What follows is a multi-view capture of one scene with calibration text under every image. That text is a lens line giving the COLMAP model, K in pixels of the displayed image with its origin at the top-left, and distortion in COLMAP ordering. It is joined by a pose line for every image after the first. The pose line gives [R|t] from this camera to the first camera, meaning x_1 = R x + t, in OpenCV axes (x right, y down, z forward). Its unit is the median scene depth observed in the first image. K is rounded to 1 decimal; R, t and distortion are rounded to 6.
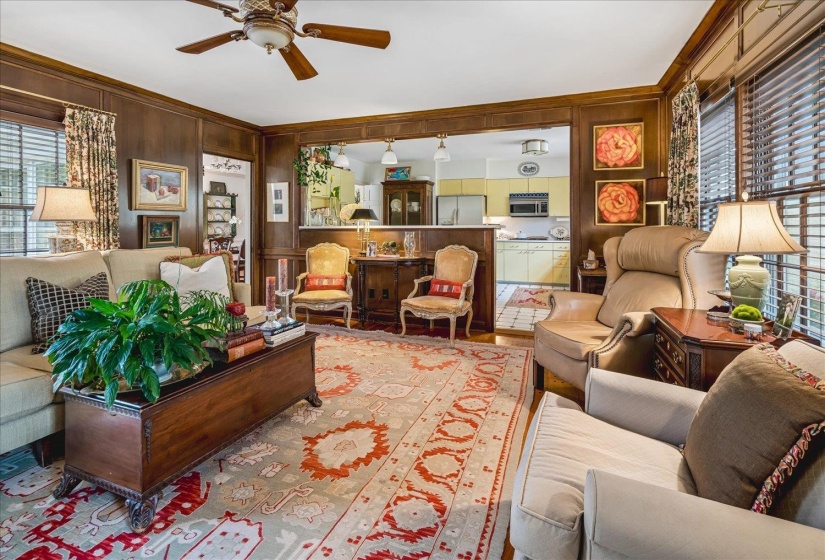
lens RADIAL K [[383.0, 0, 410.3], [0, 383.0, 223.8], [0, 0, 1]] dist [-0.001264, 0.001212]
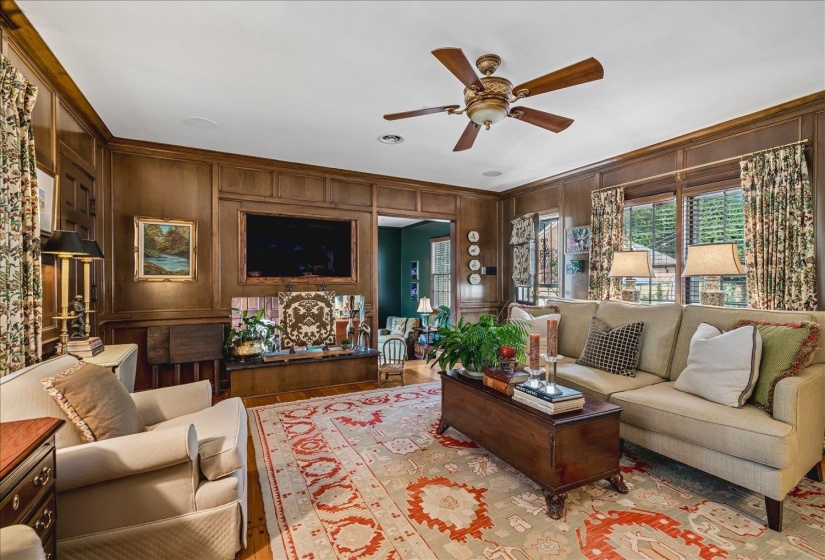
lens RADIAL K [[383.0, 0, 412.5], [0, 383.0, 278.4], [0, 0, 1]] dist [-0.001264, 0.001212]
pose [[-0.667051, -0.005132, -0.744995, 0.675259], [0.002862, 0.999951, -0.009450, 0.010333], [0.745007, -0.008436, -0.667003, 1.702840]]
